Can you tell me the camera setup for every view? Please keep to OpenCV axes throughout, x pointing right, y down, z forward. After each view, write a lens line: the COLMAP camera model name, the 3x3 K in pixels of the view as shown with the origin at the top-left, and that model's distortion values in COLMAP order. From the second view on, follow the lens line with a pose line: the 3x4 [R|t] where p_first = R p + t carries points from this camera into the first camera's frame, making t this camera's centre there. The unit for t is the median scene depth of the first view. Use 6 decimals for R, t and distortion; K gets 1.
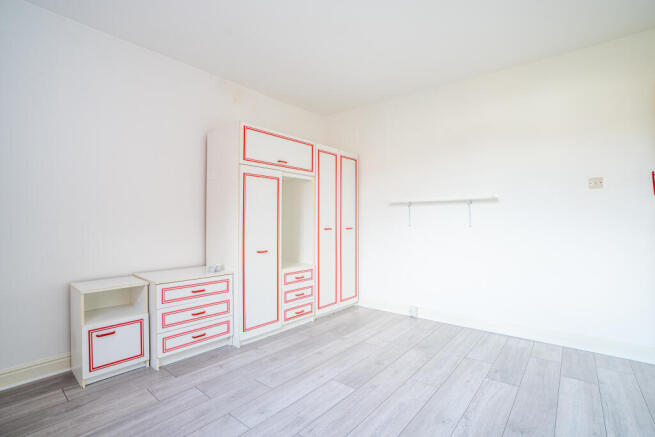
lens RADIAL K [[316.3, 0, 322.7], [0, 316.3, 217.0], [0, 0, 1]] dist [-0.029435, 0.005679]
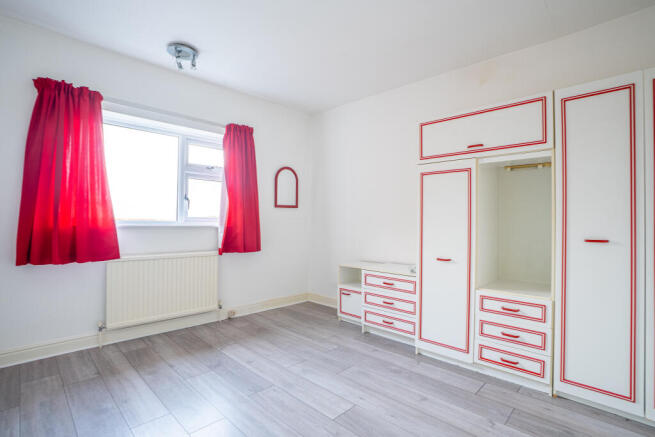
lens RADIAL K [[316.3, 0, 323.2], [0, 316.3, 221.1], [0, 0, 1]] dist [-0.029435, 0.005679]
pose [[-0.075880, -0.005474, -0.997102, 0.719723], [0.005997, 0.999964, -0.005946, 0.008577], [0.997099, -0.006430, -0.075844, 0.775527]]
